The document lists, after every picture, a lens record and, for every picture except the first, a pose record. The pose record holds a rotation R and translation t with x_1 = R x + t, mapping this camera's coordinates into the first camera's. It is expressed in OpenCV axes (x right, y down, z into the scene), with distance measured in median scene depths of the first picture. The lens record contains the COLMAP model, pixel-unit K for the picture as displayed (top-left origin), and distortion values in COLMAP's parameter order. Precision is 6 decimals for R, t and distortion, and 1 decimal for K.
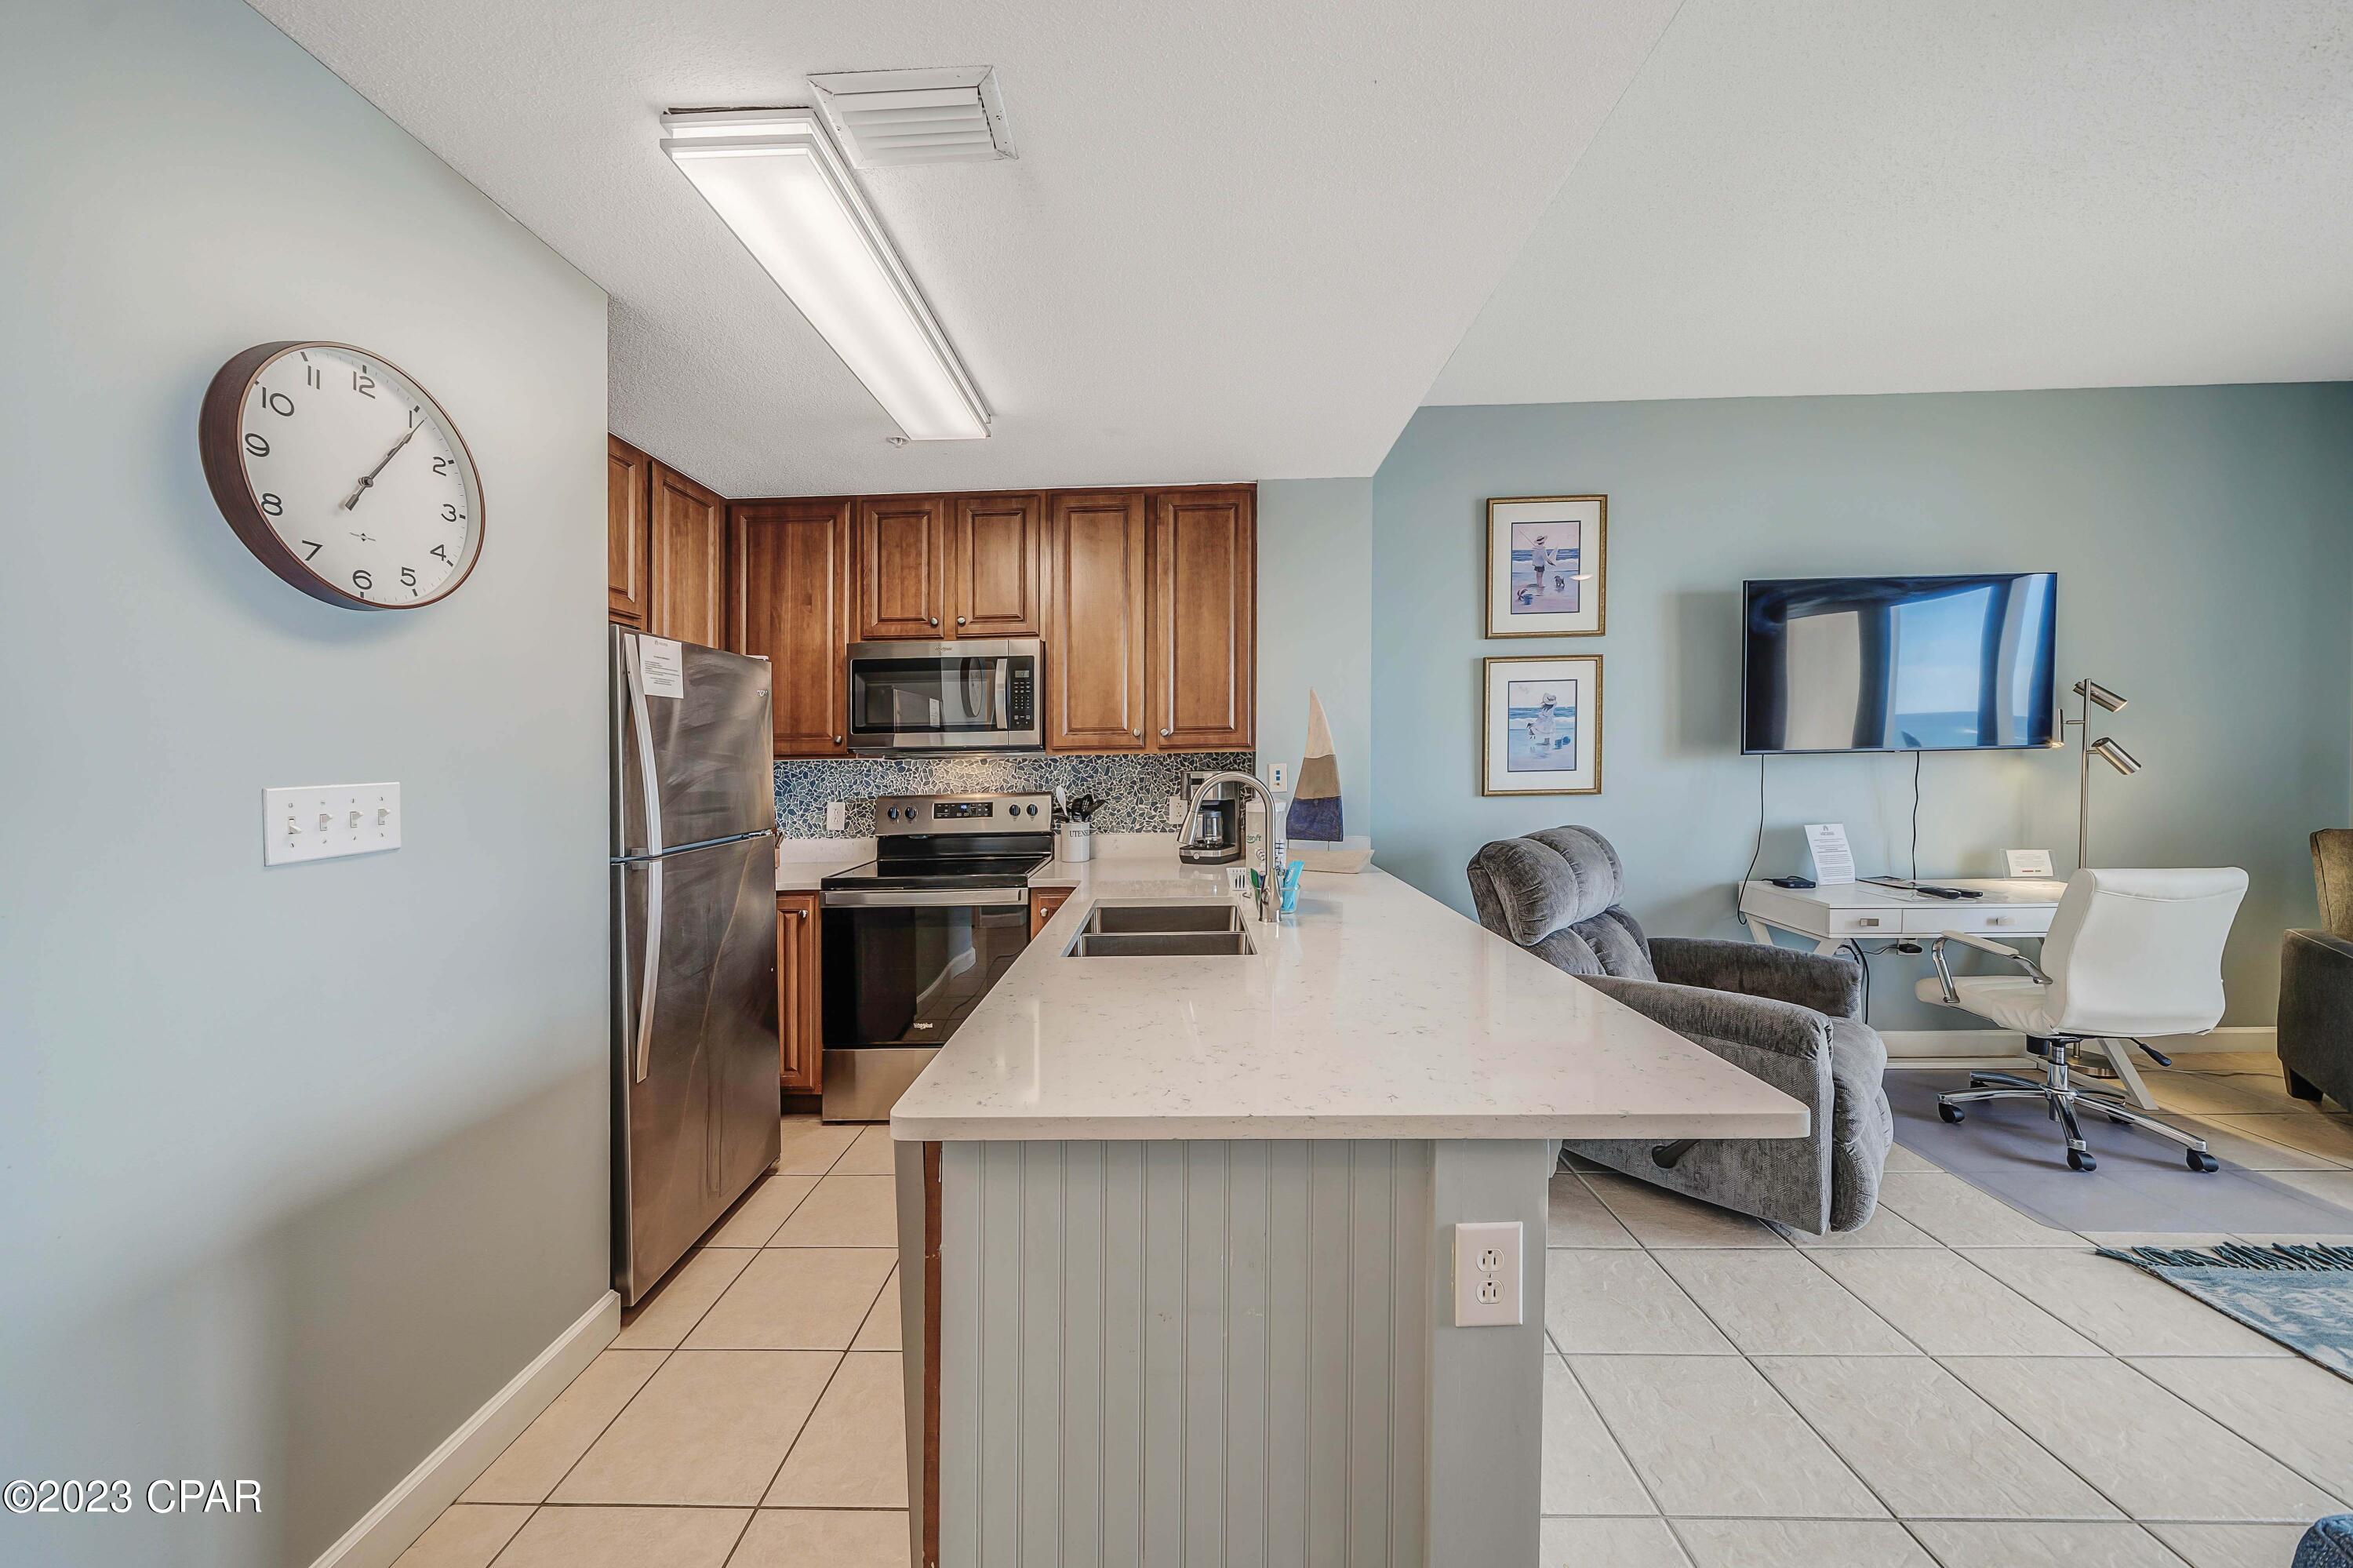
lens RADIAL K [[821.1, 0, 1161.1], [0, 821.1, 766.6], [0, 0, 1]] dist [-0.002799, -0.000642]
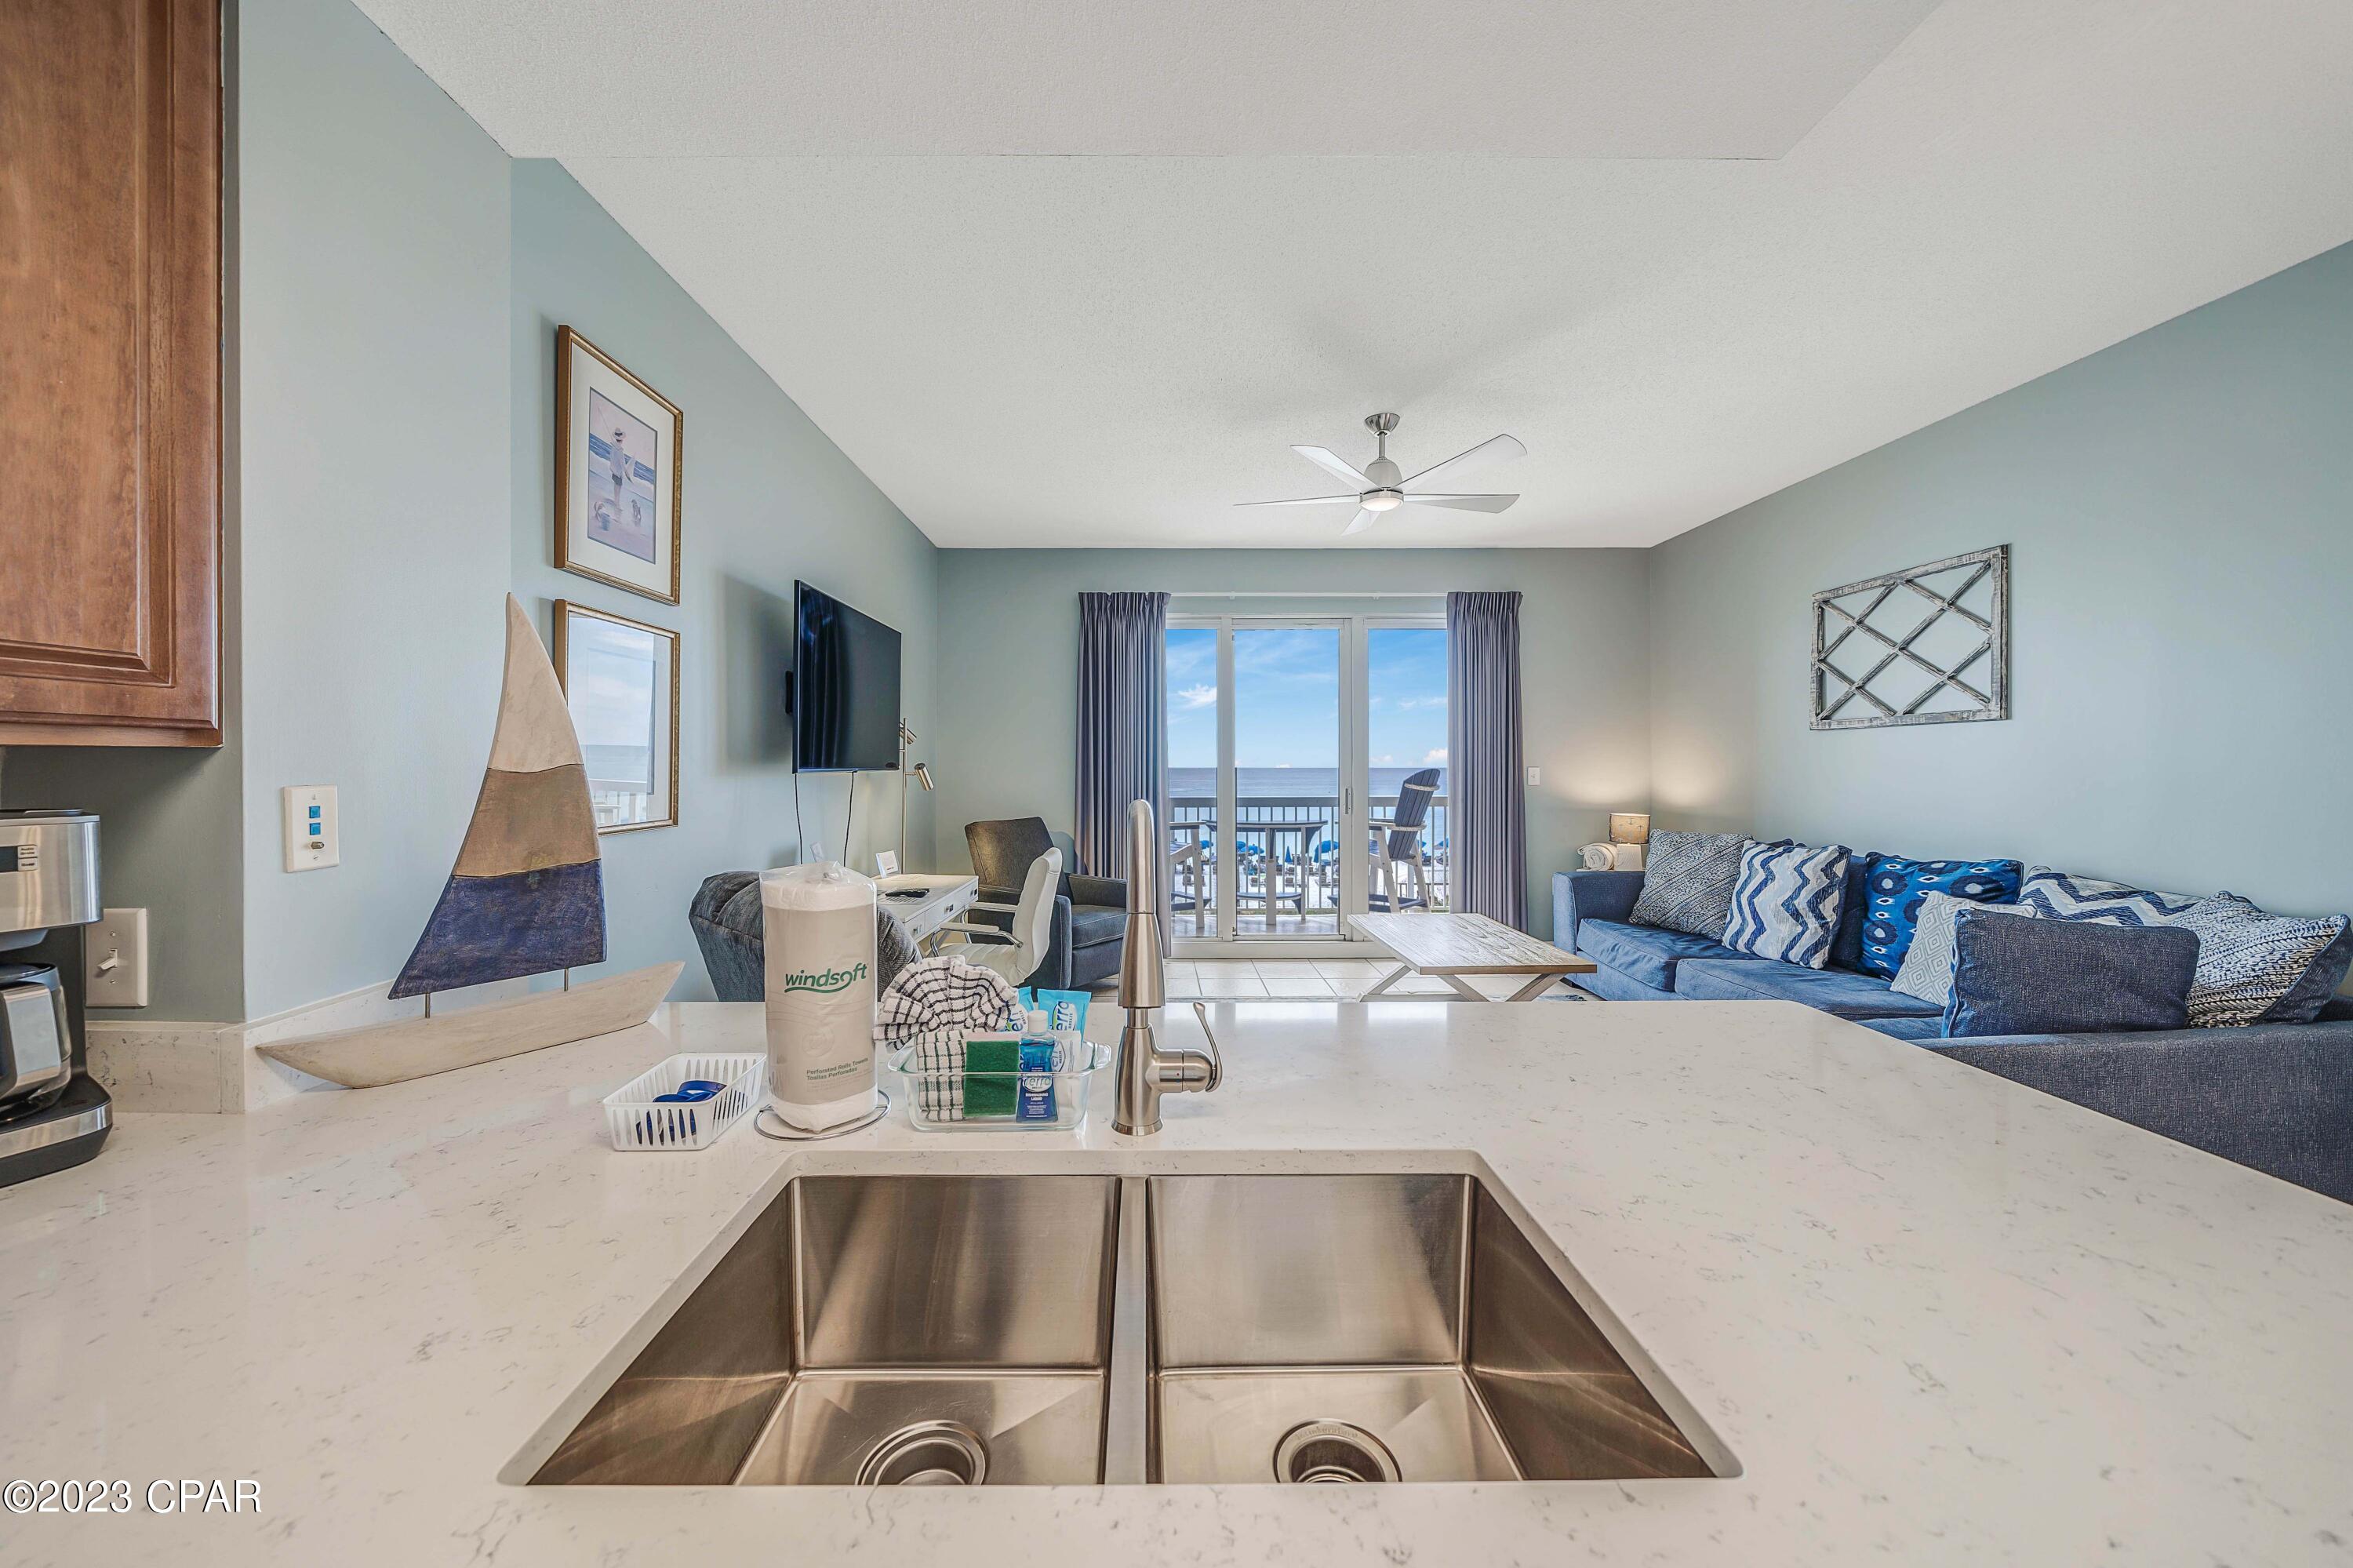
lens RADIAL K [[821.1, 0, 1159.7], [0, 821.1, 772.1], [0, 0, 1]] dist [-0.002799, -0.000642]
pose [[-0.044308, 0.010657, 0.998961, -0.193915], [0.007679, 0.999917, -0.010327, -0.002882], [-0.998988, 0.007213, -0.044386, 0.608336]]
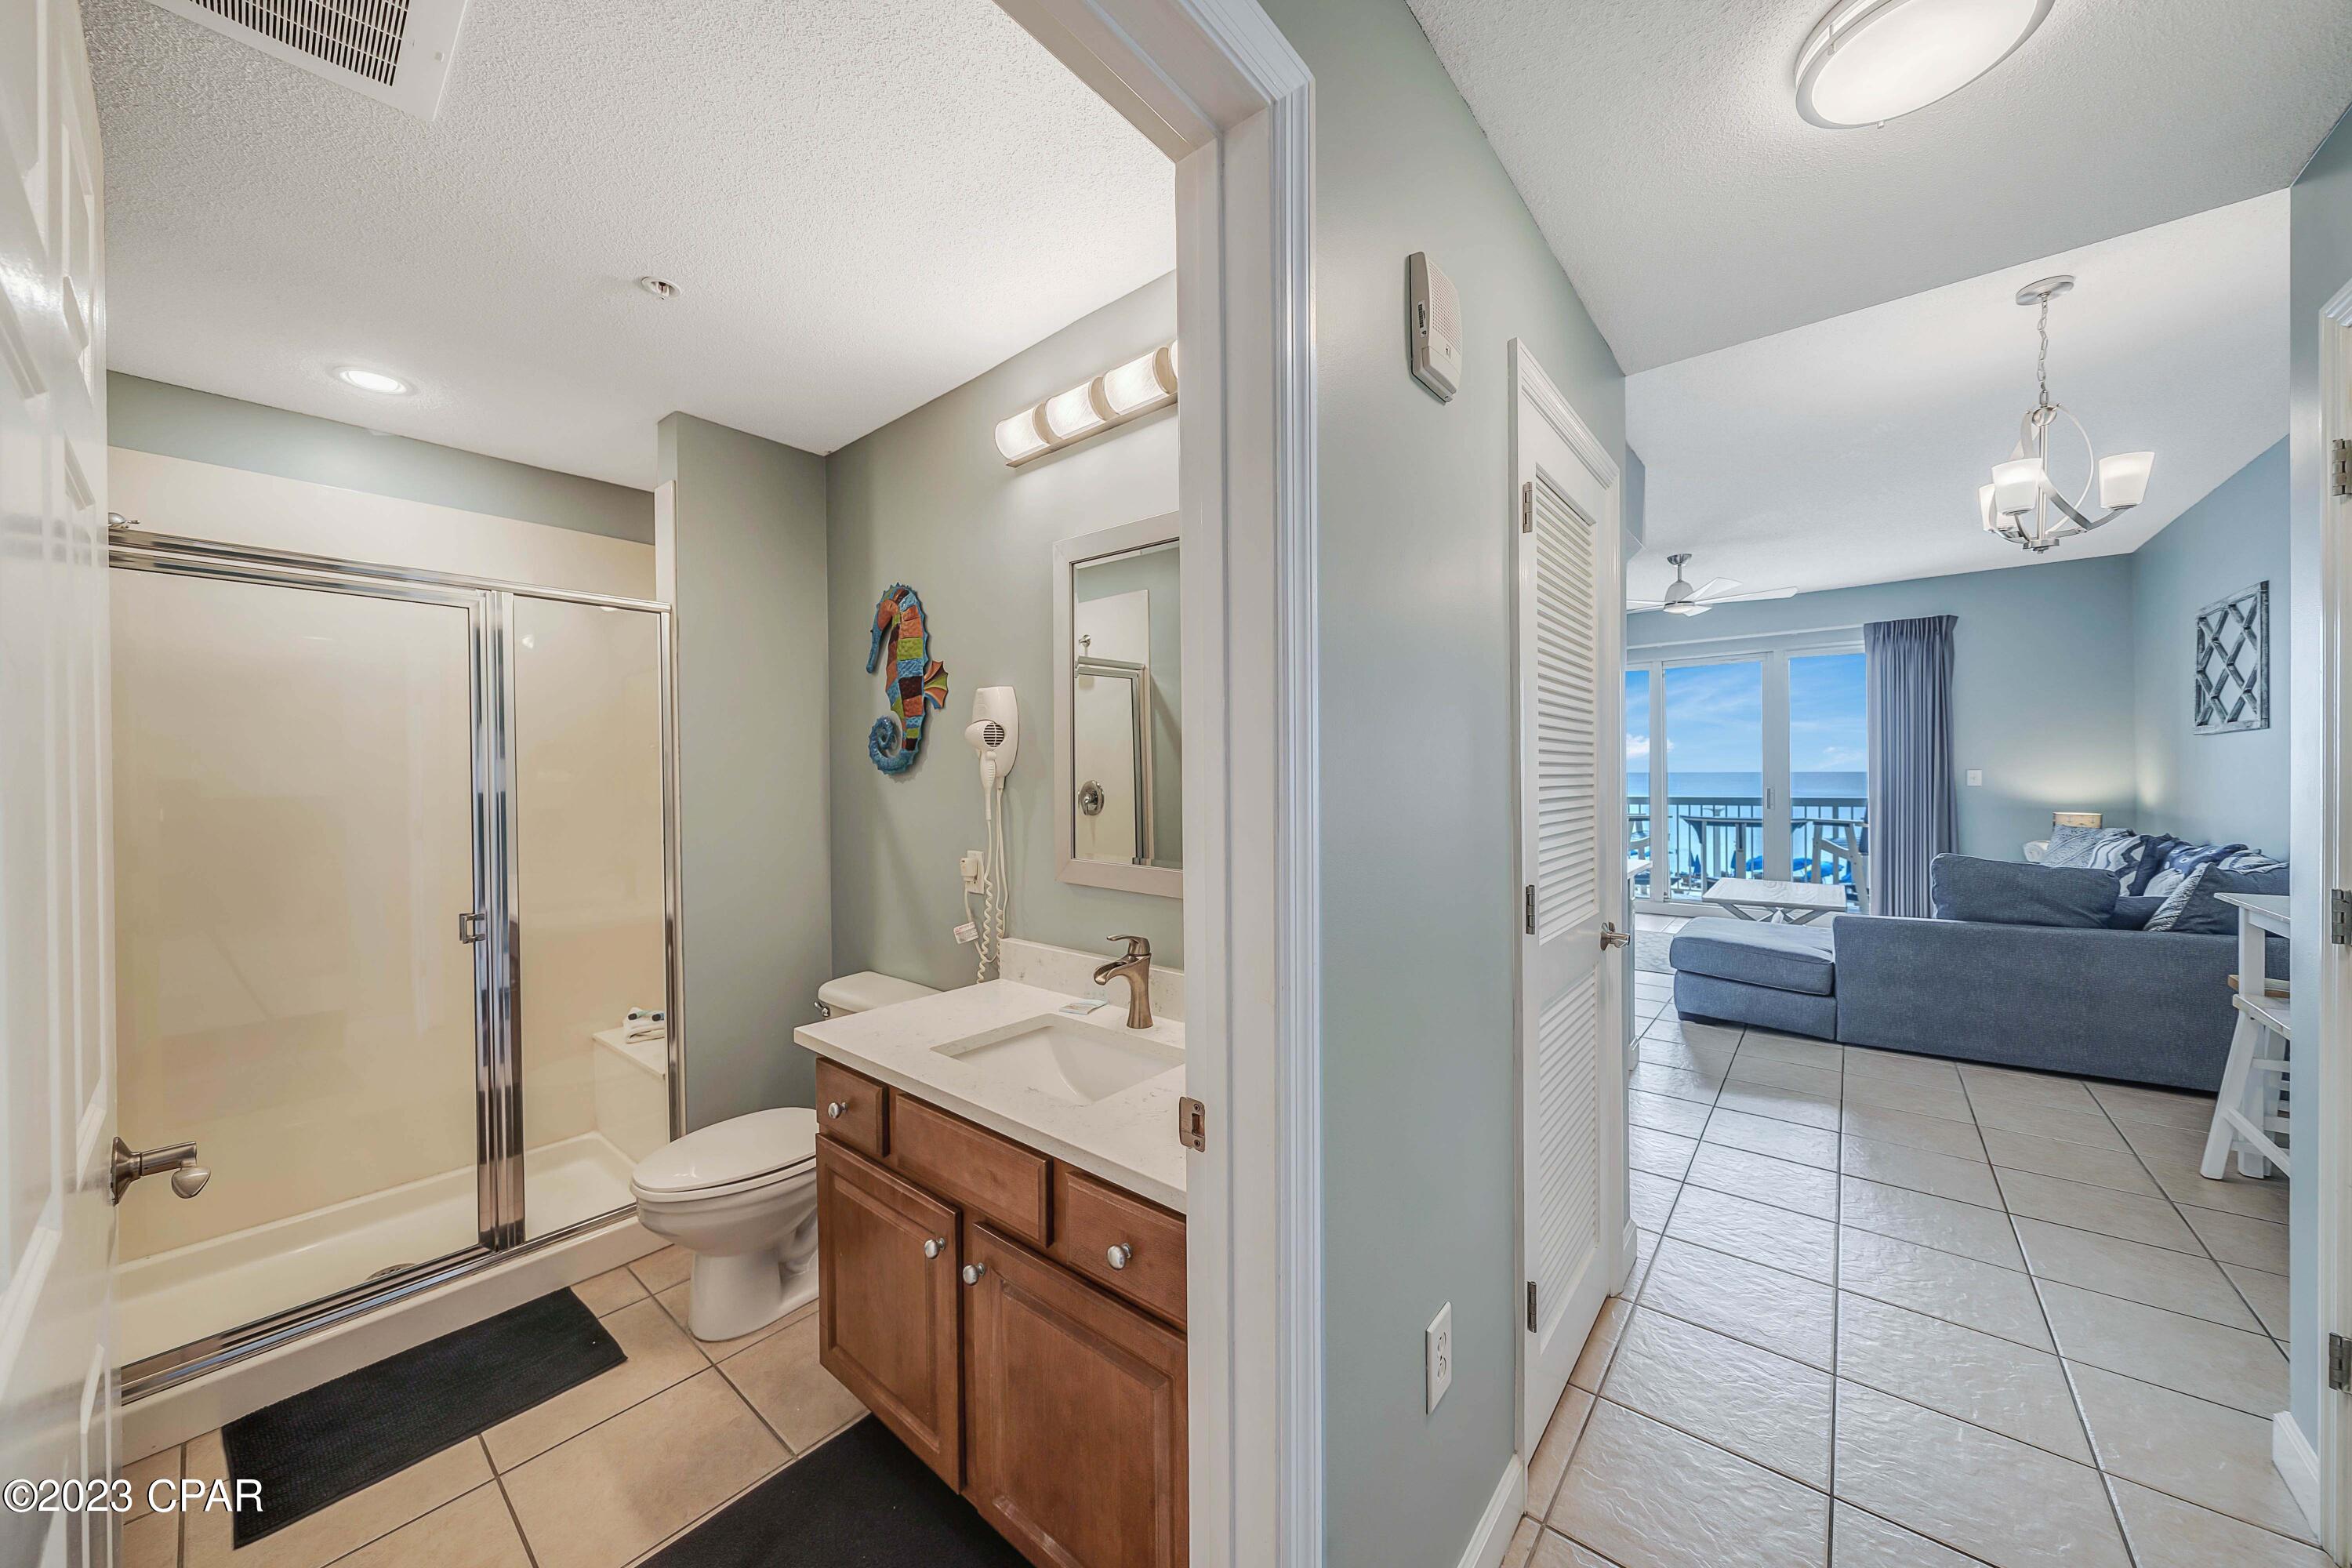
lens RADIAL K [[820.7, 0, 1160.7], [0, 820.7, 781.8], [0, 0, 1]] dist [-0.002799, -0.000642]
pose [[0.619194, 0.004879, 0.785223, -1.101049], [0.006142, 0.999920, -0.011057, 0.011023], [-0.785214, 0.011669, 0.619114, 0.096403]]
